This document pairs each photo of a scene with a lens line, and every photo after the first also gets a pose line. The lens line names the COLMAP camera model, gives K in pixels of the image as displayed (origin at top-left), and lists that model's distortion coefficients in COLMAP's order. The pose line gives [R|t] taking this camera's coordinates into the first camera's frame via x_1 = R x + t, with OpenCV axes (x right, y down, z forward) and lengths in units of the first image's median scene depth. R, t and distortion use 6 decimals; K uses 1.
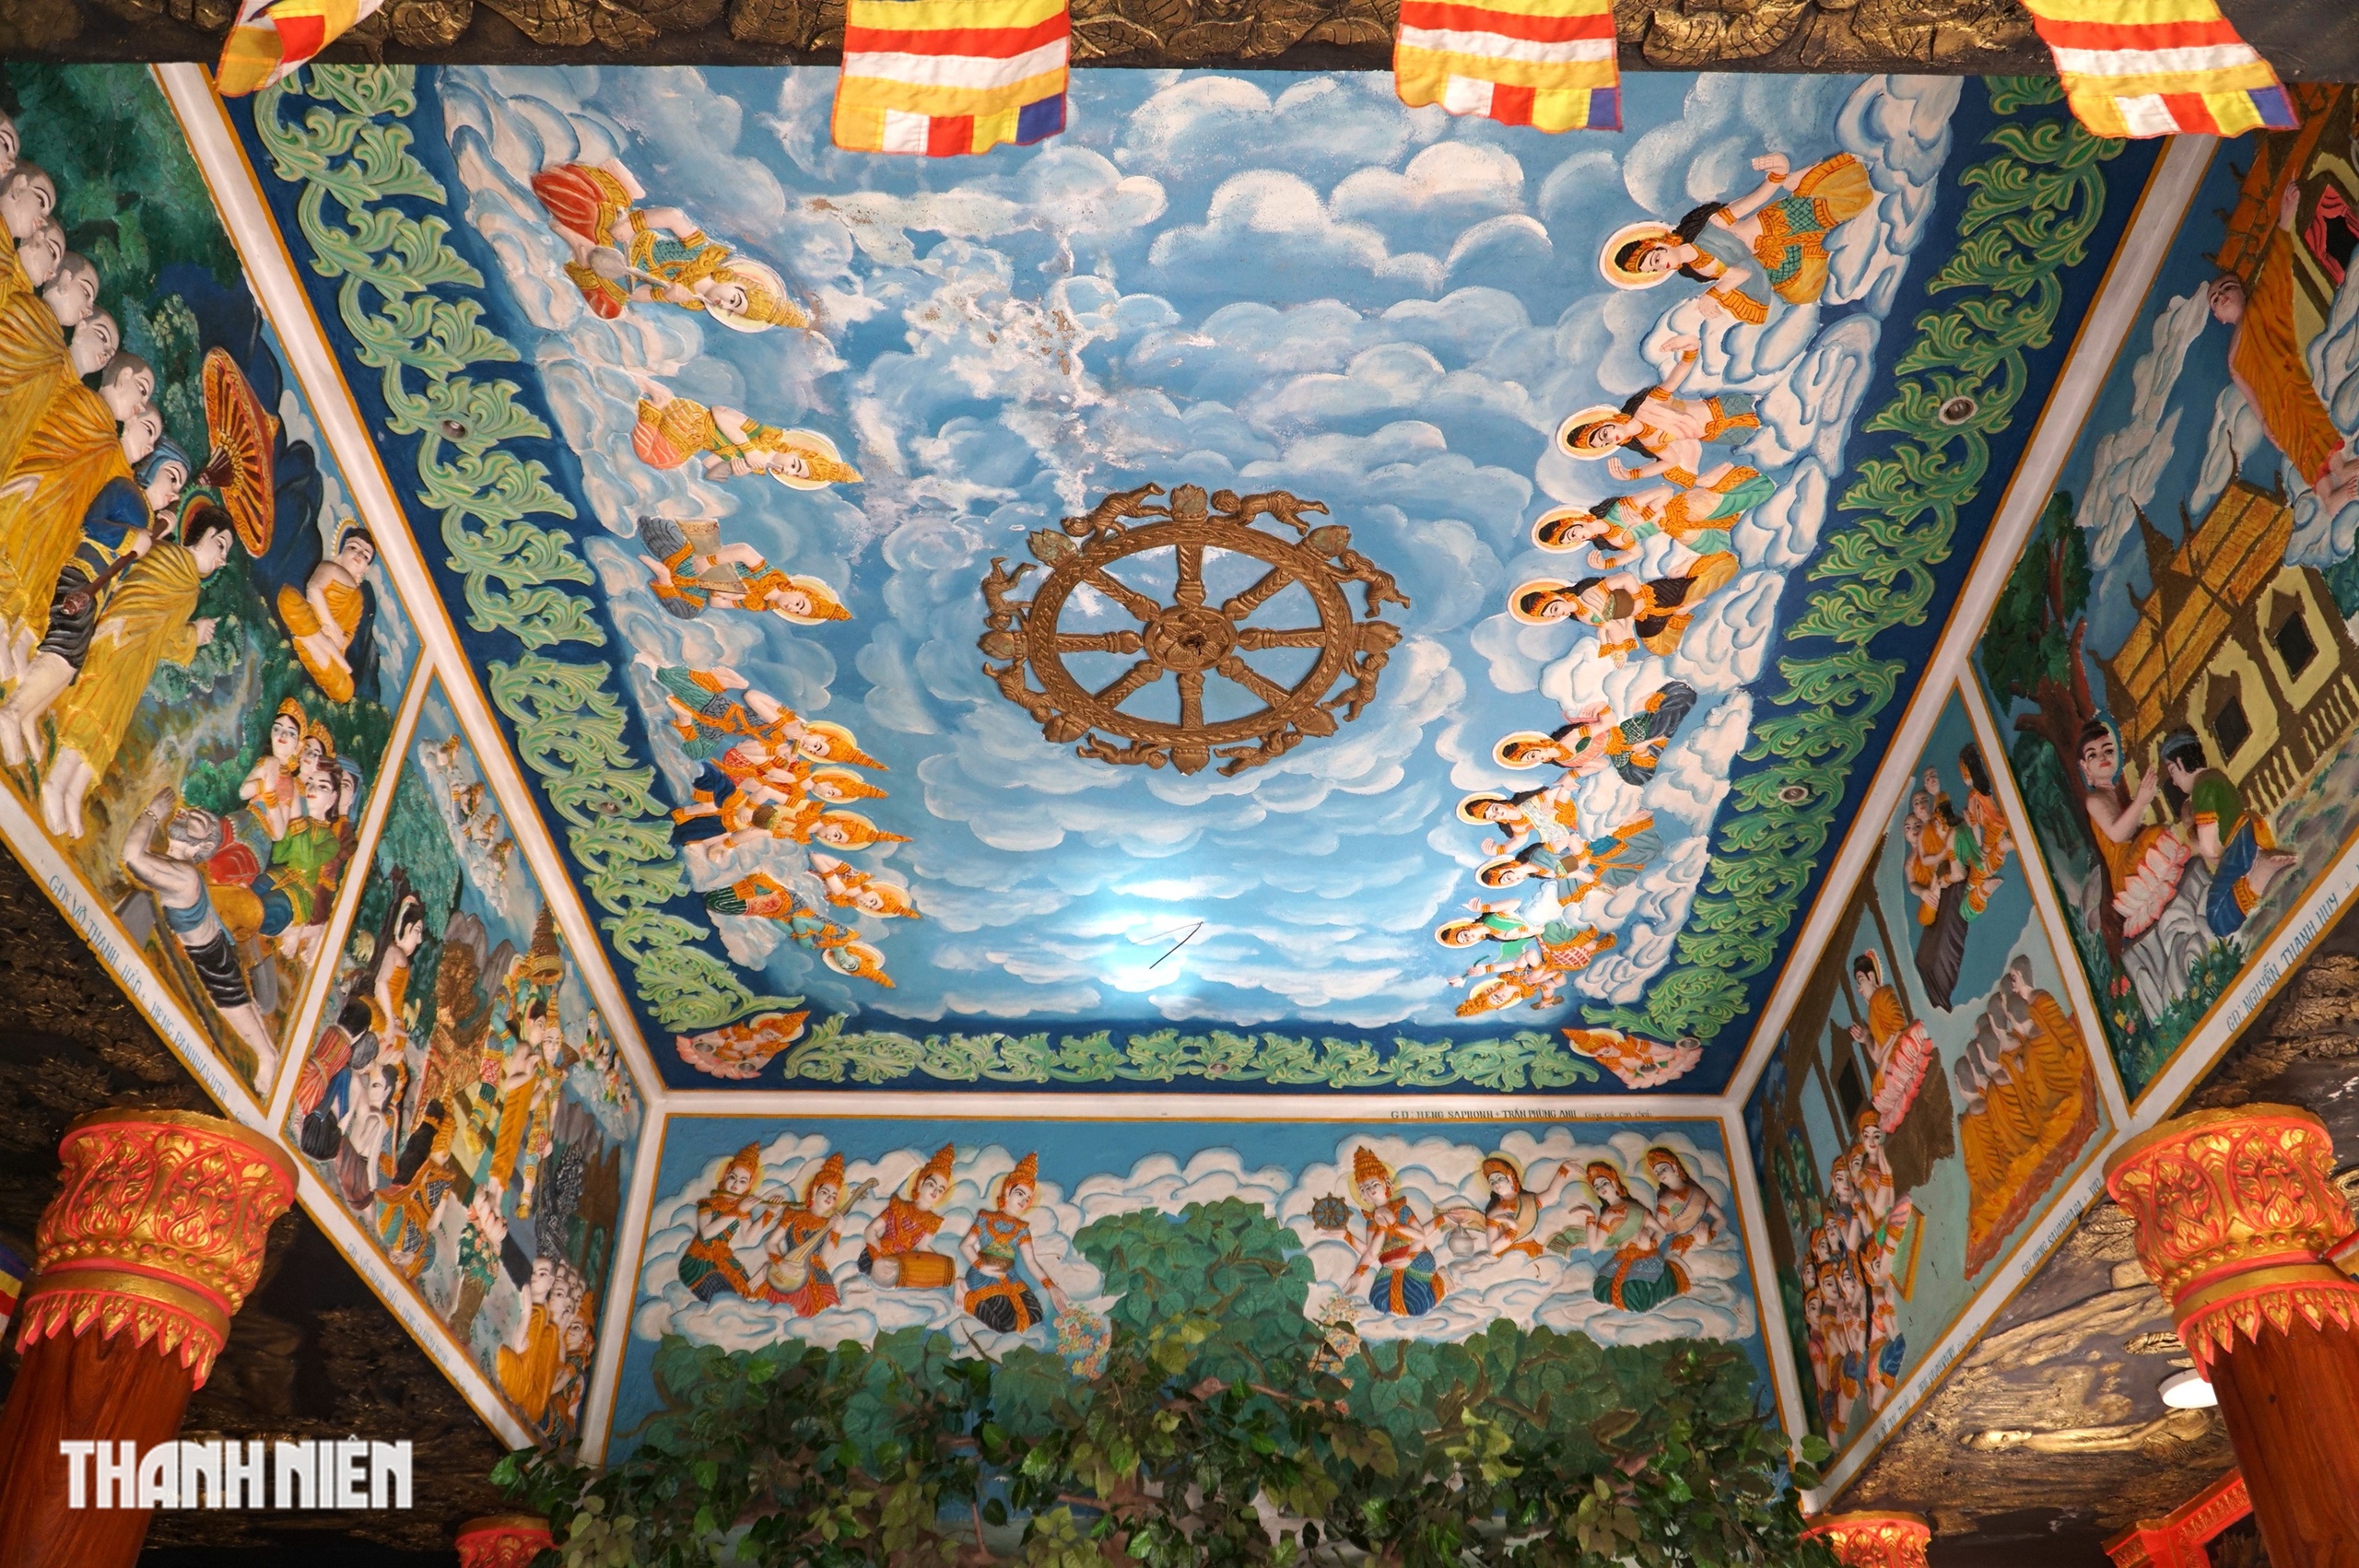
lens RADIAL K [[1875.4, 0, 1192.7], [0, 1875.4, 788.3], [0, 0, 1]] dist [0.004181, -0.020183]
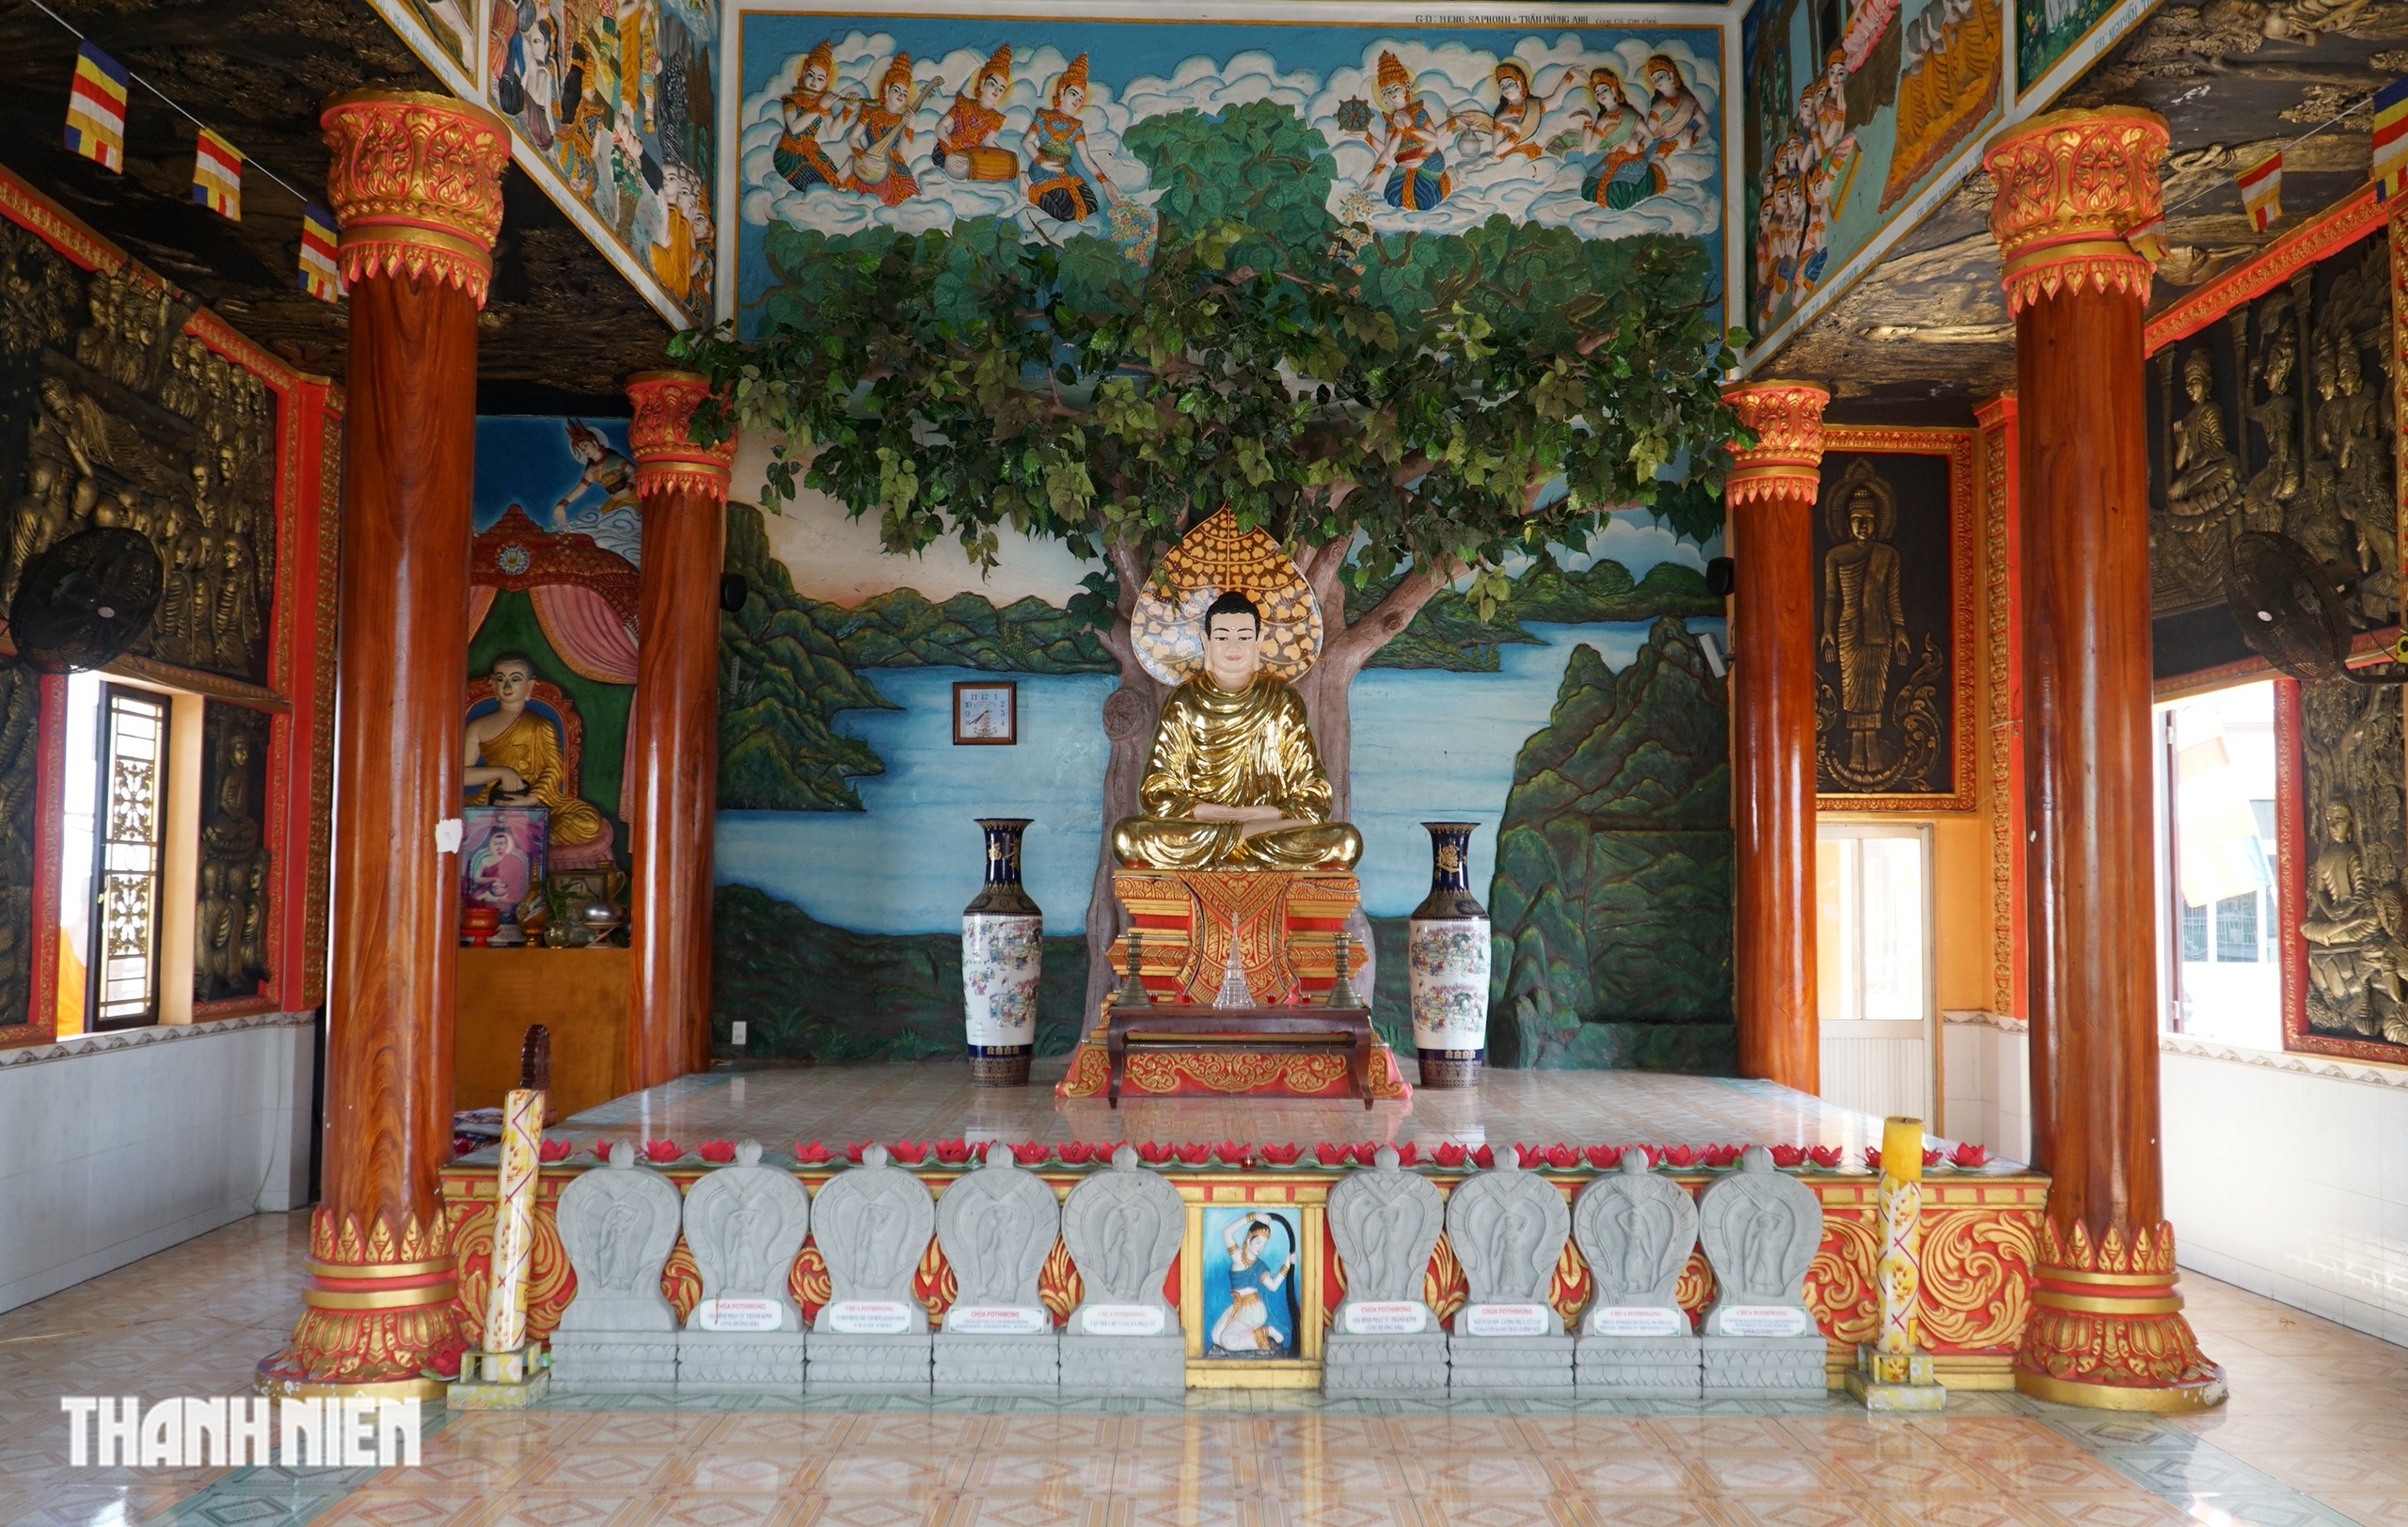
lens RADIAL K [[1924.4, 0, 1163.9], [0, 1924.4, 769.9], [0, 0, 1]] dist [-0.001557, -0.050533]
pose [[0.999740, 0.012141, -0.019322, -0.013964], [0.000980, 0.823089, 0.567912, -0.114085], [0.022799, -0.567783, 0.822863, -0.179111]]
